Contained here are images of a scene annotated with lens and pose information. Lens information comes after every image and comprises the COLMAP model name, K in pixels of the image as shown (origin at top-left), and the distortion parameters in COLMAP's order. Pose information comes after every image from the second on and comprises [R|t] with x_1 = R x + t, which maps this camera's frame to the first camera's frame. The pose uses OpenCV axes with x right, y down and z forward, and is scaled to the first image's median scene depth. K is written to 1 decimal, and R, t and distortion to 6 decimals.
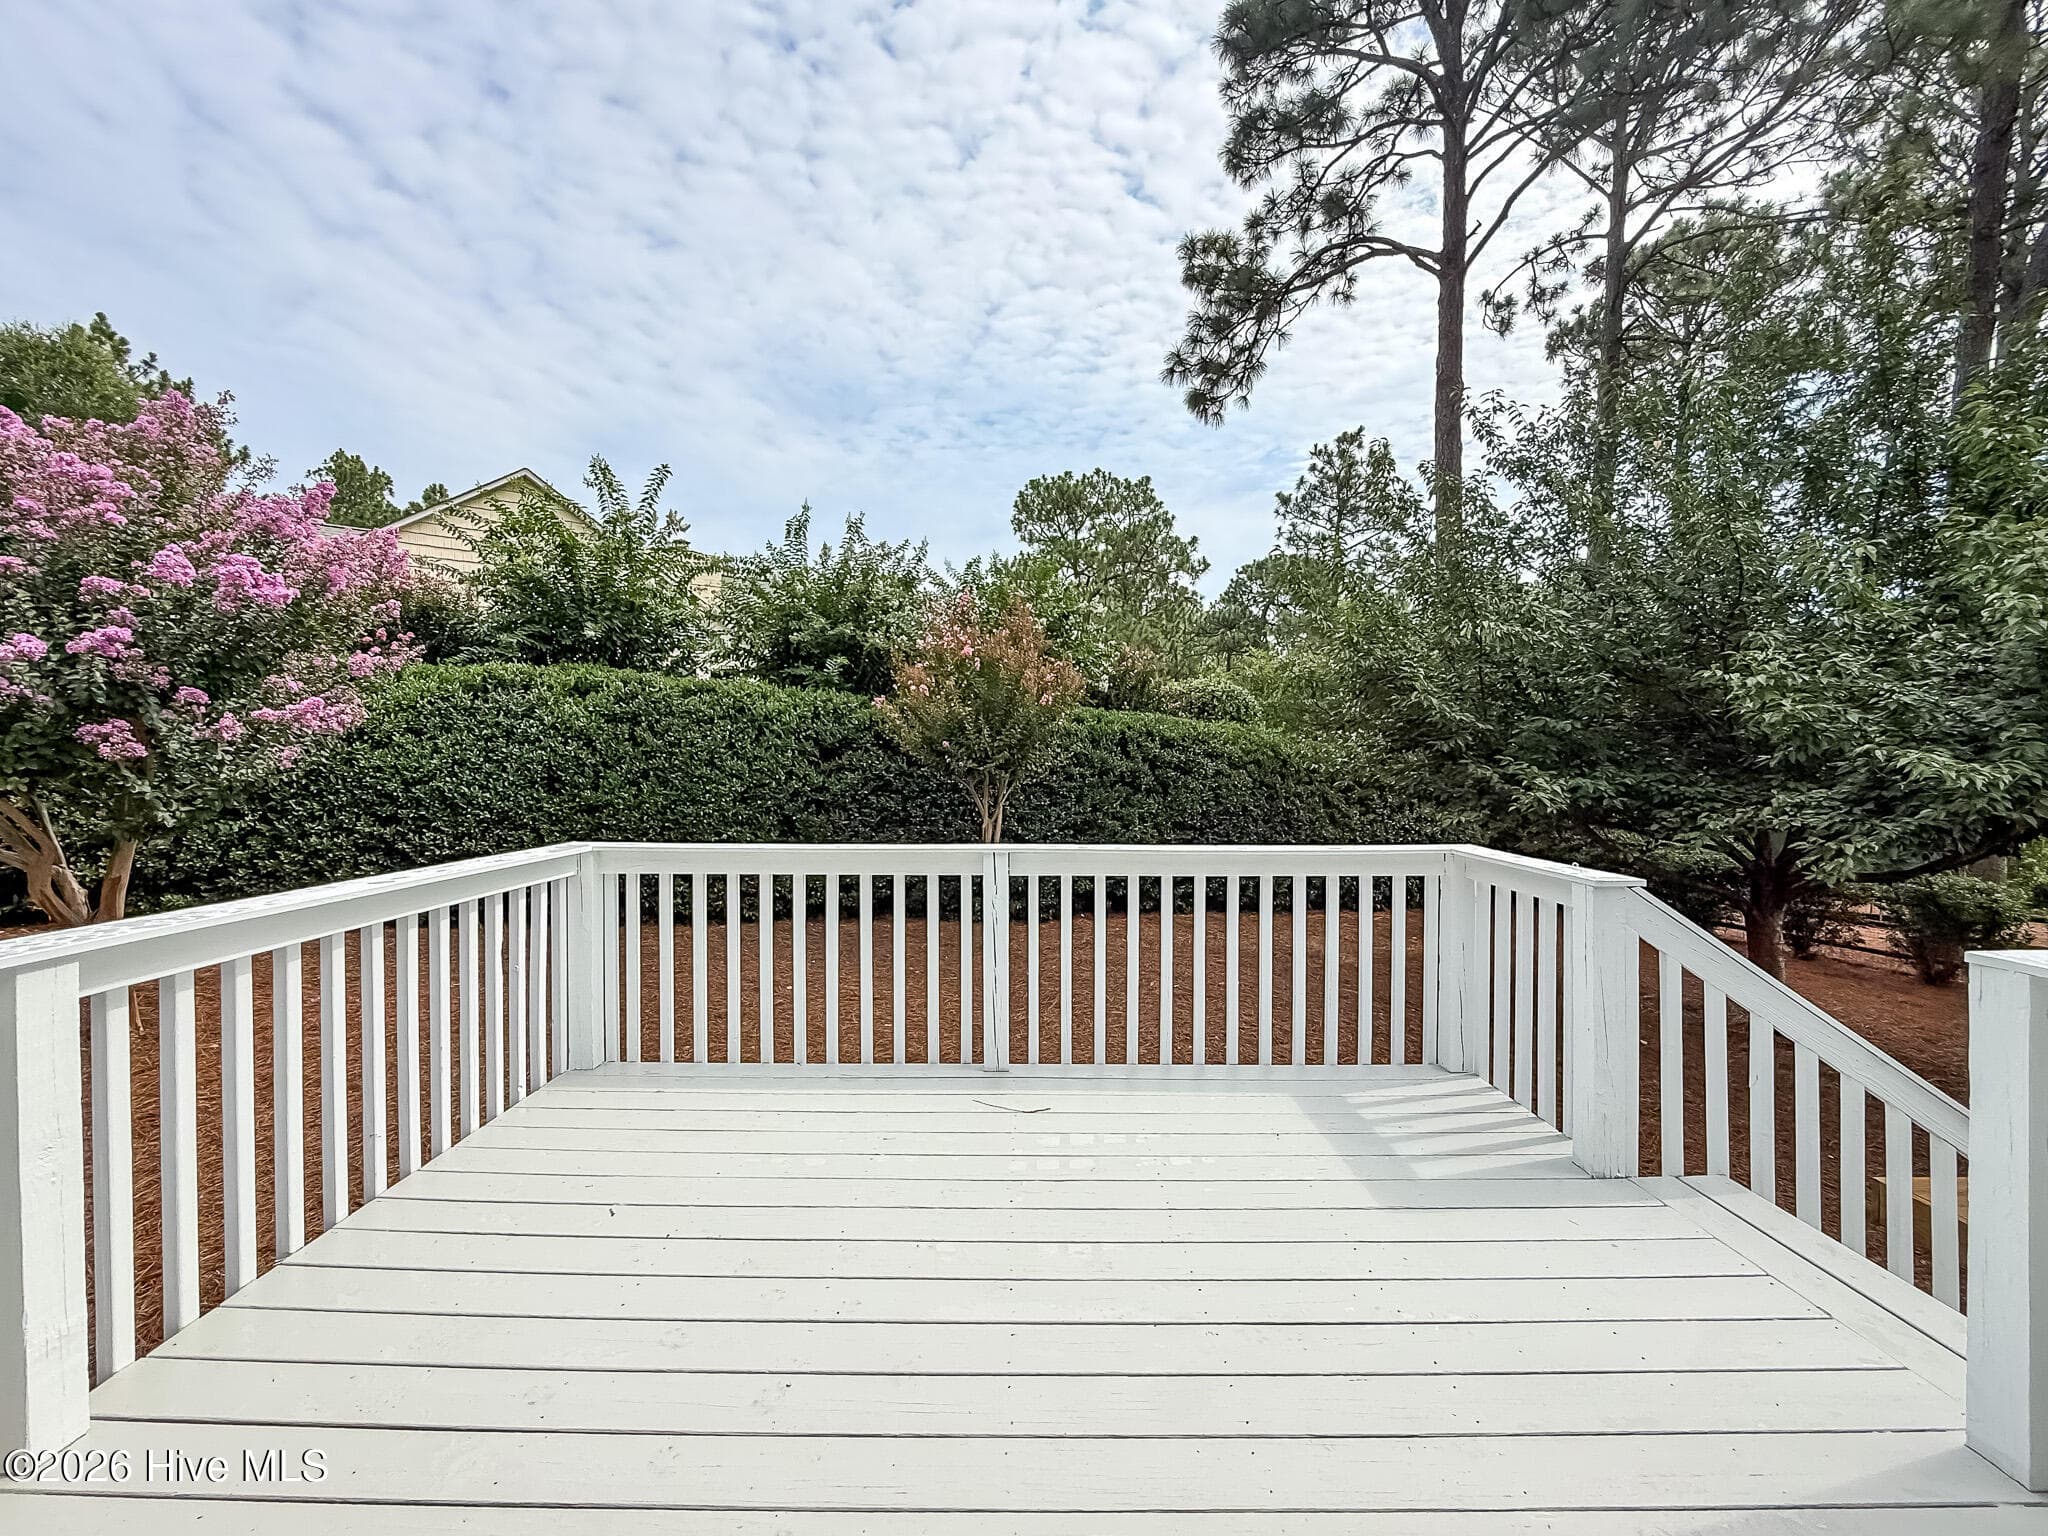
lens RADIAL K [[832.7, 0, 1020.4], [0, 832.7, 767.7], [0, 0, 1]] dist [-0.011509, 0.002489]
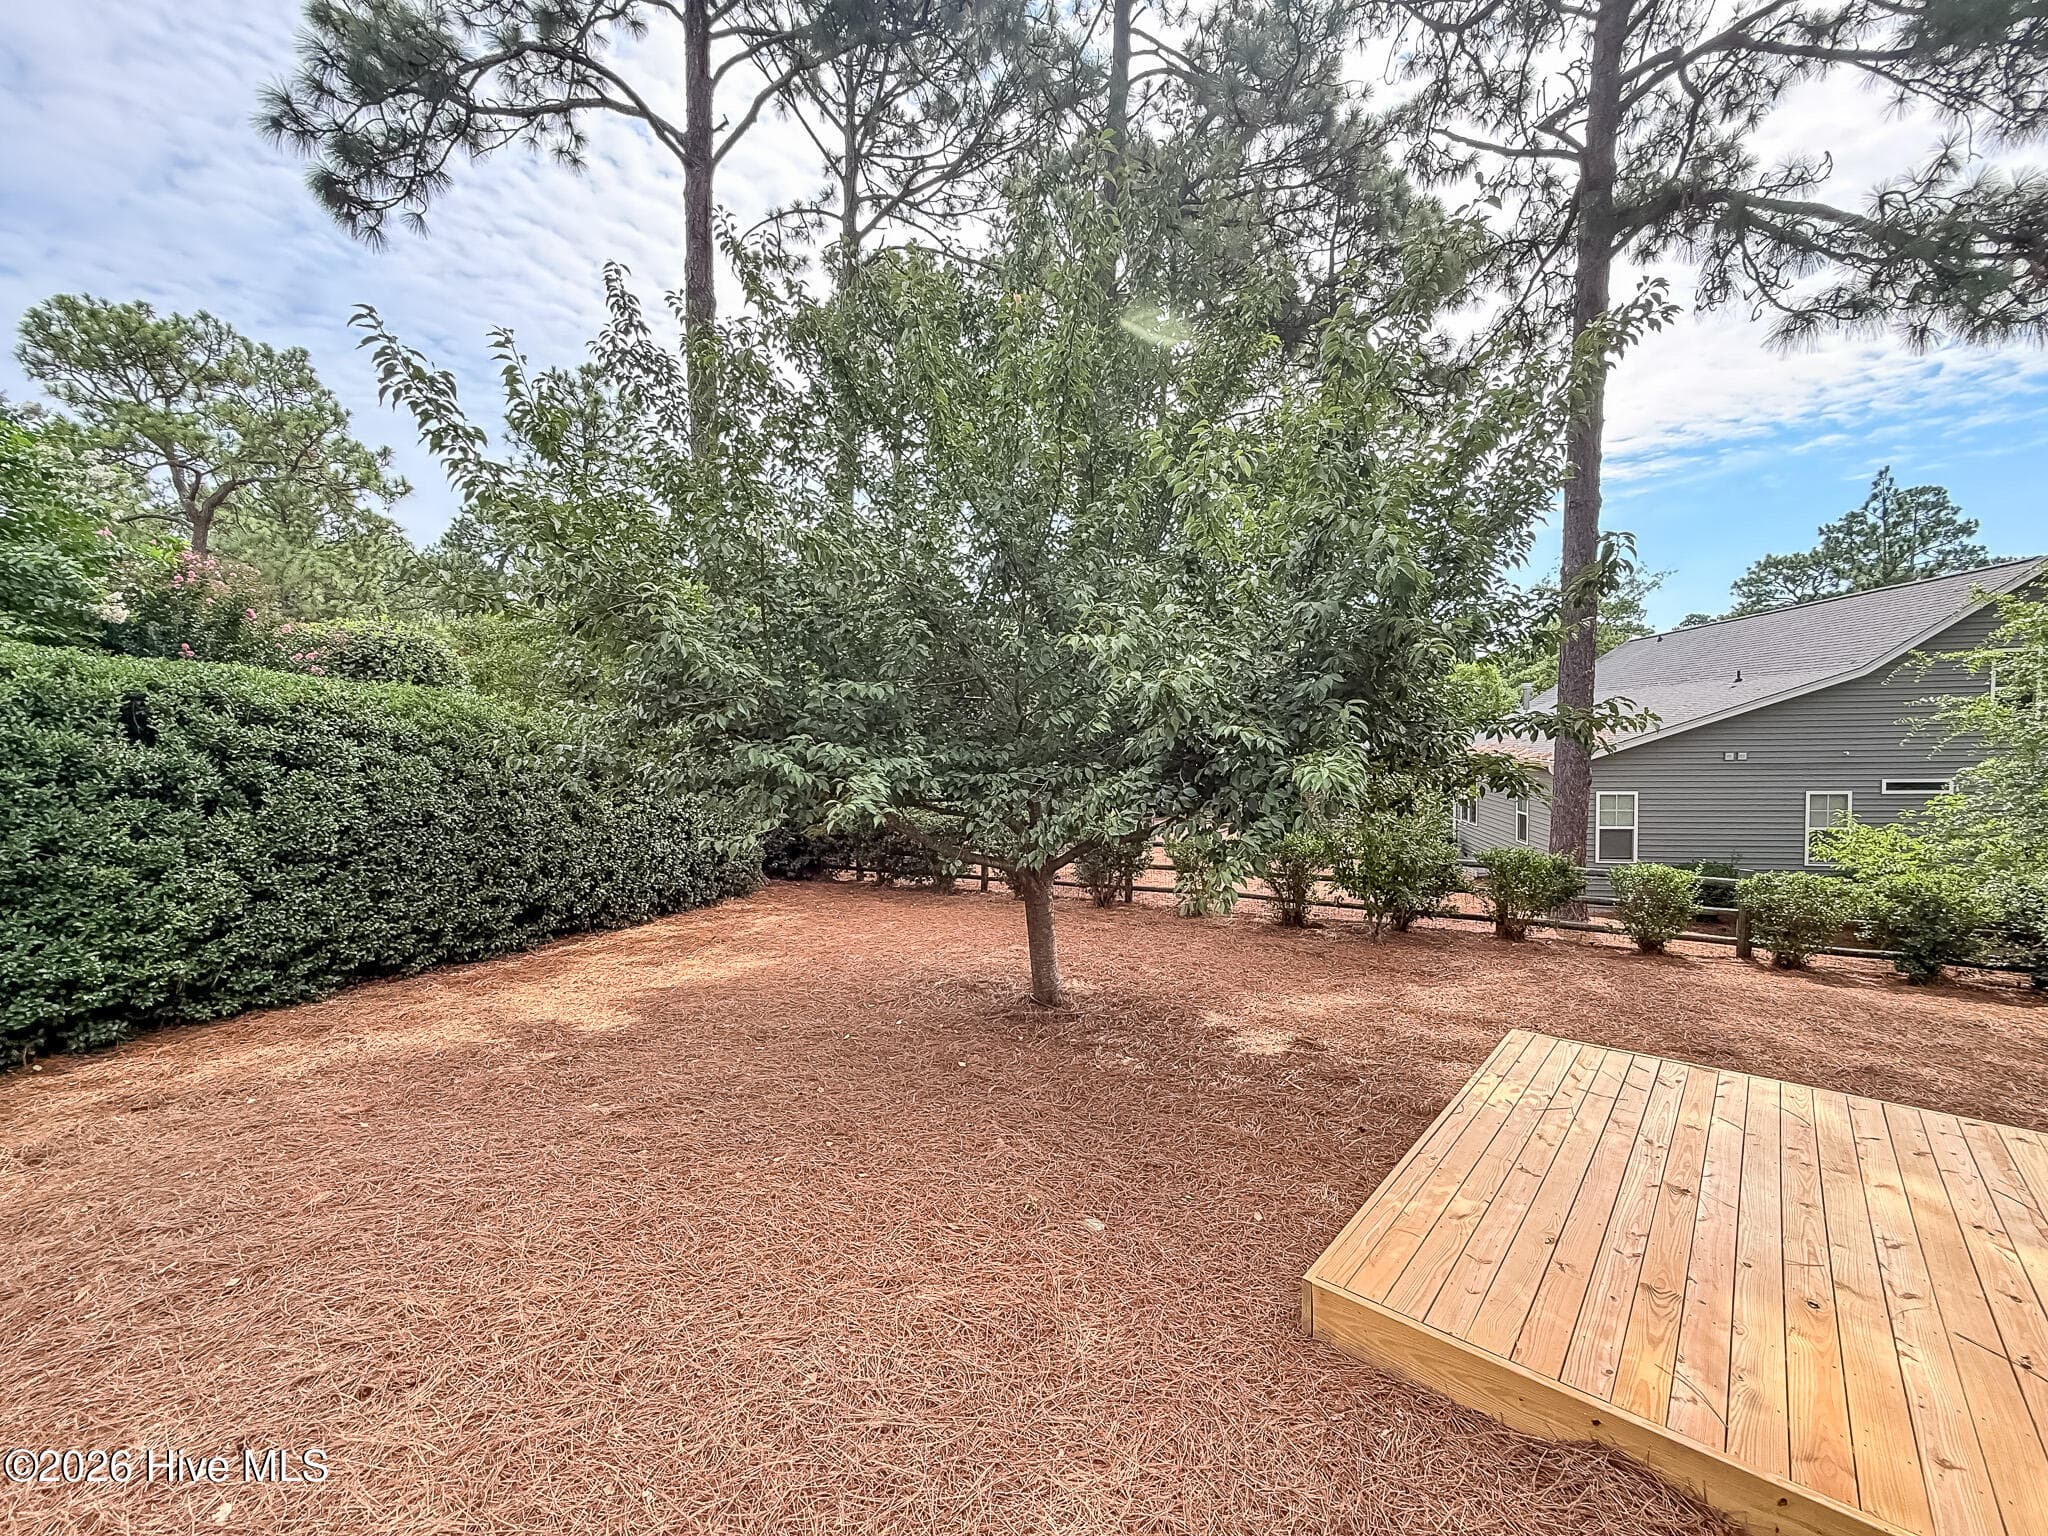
lens RADIAL K [[832.7, 0, 1018.4], [0, 832.7, 768.0], [0, 0, 1]] dist [-0.011509, 0.002489]
pose [[0.677730, -0.055011, 0.733251, 0.129517], [0.032054, 0.998460, 0.045281, -0.002859], [-0.734612, -0.007185, 0.678449, 0.264864]]
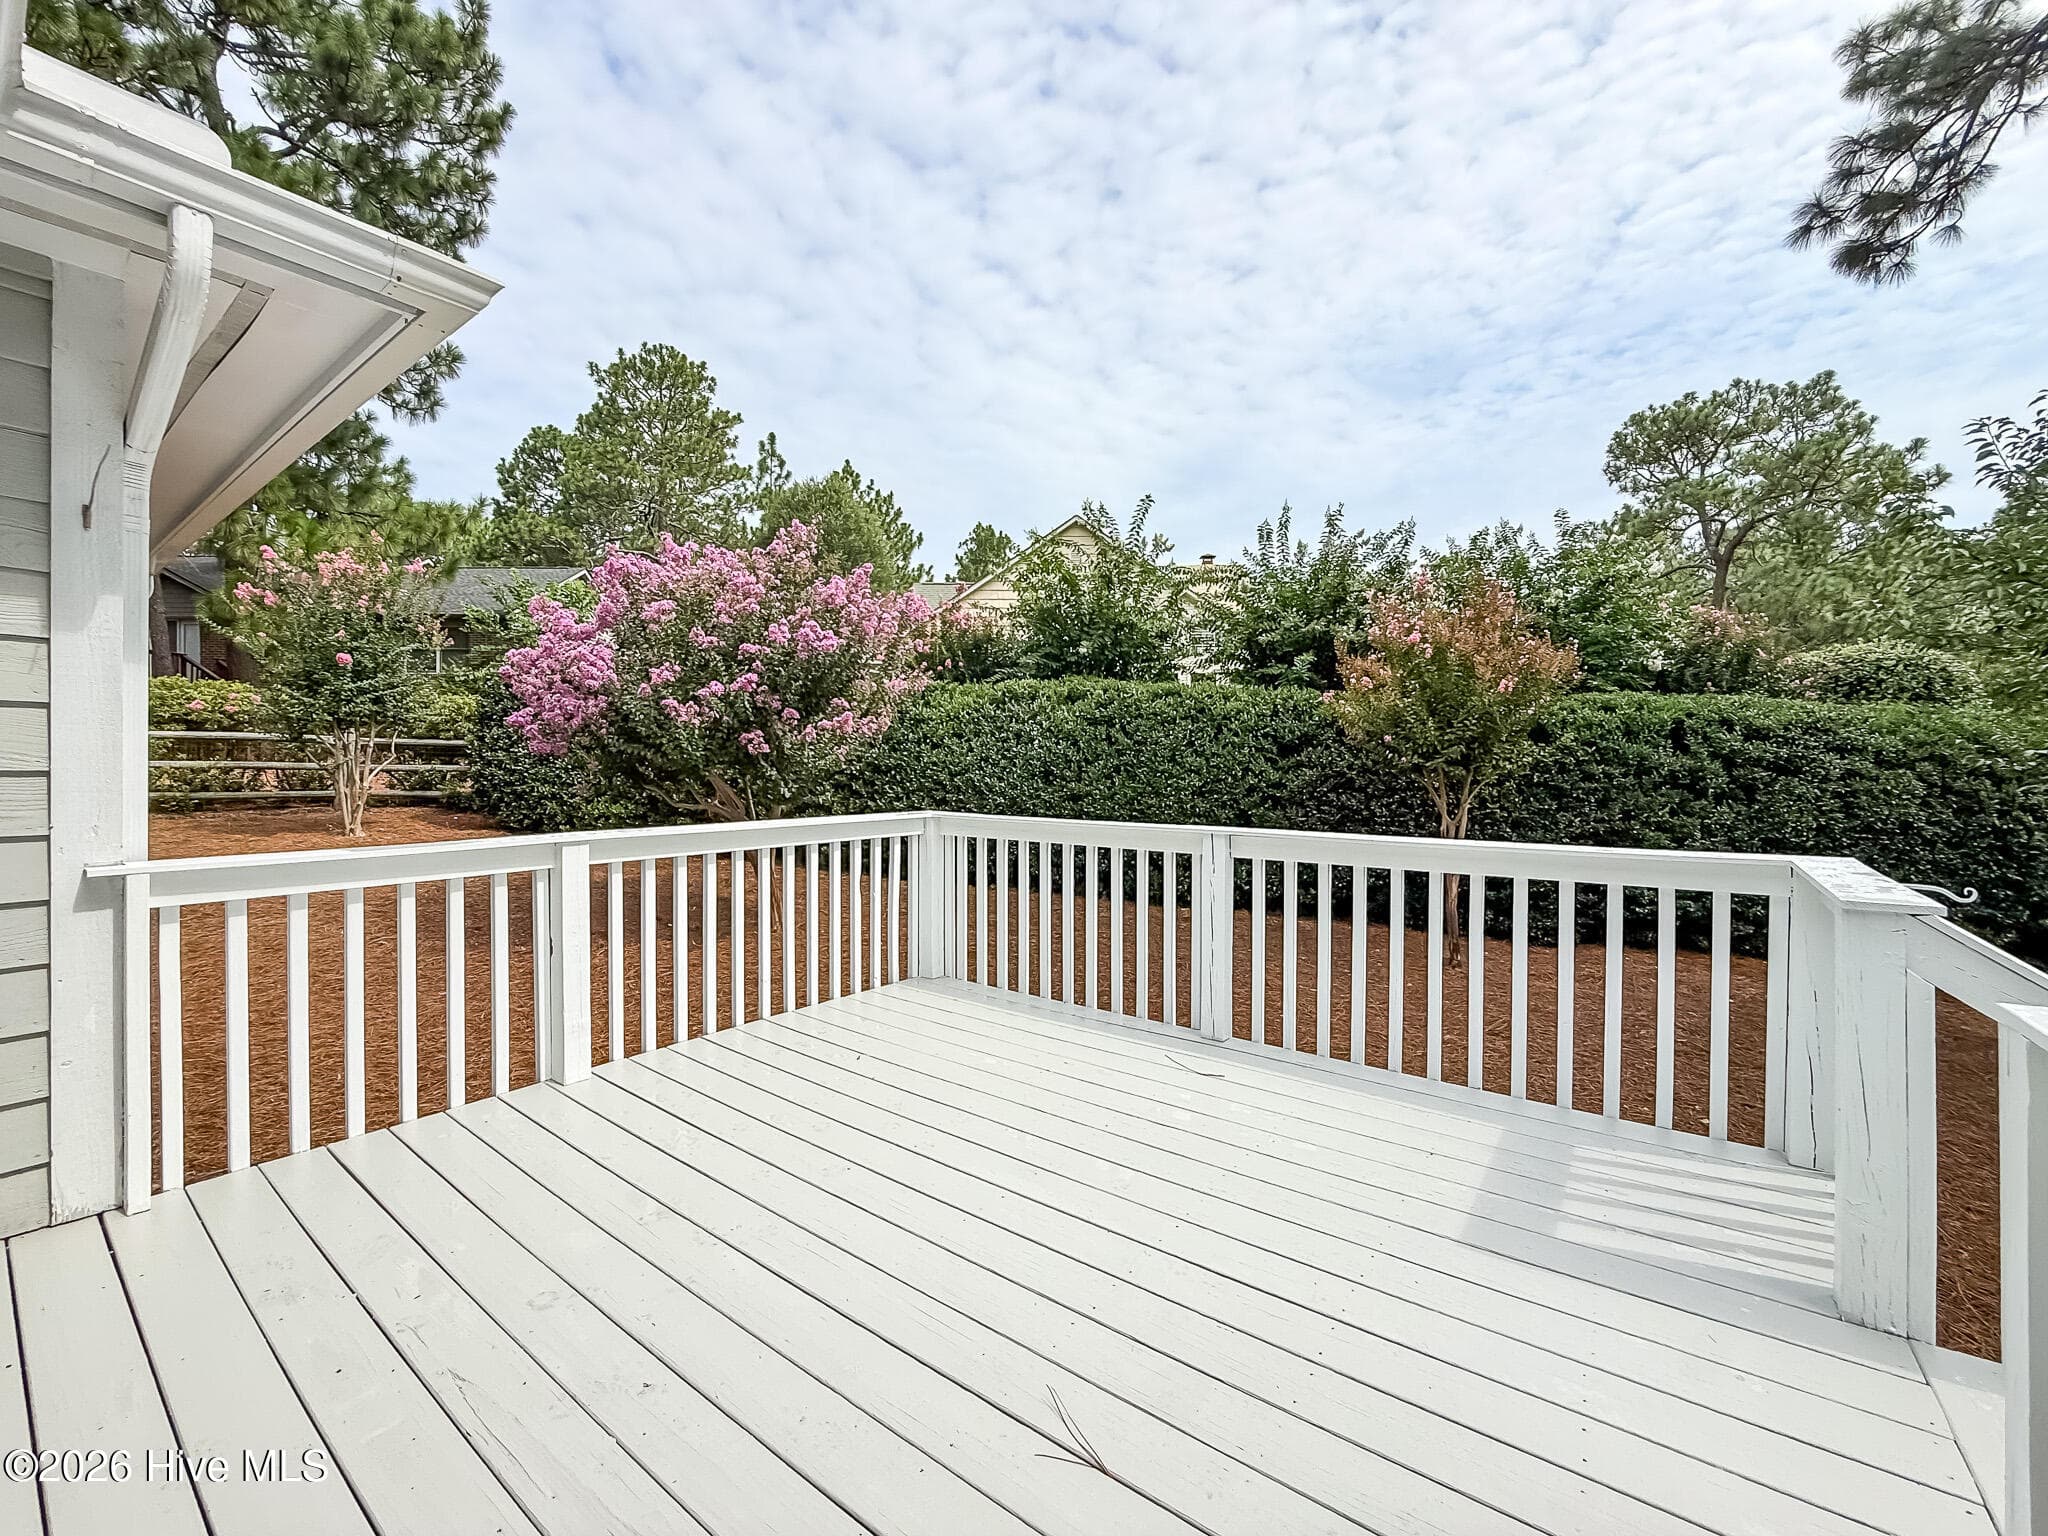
lens RADIAL K [[832.7, 0, 1022.2], [0, 832.7, 764.6], [0, 0, 1]] dist [-0.011509, 0.002489]
pose [[0.798190, 0.001073, -0.602404, 0.110248], [-0.004625, 0.999980, -0.004348, 0.005430], [0.602388, 0.006257, 0.798179, 0.001565]]
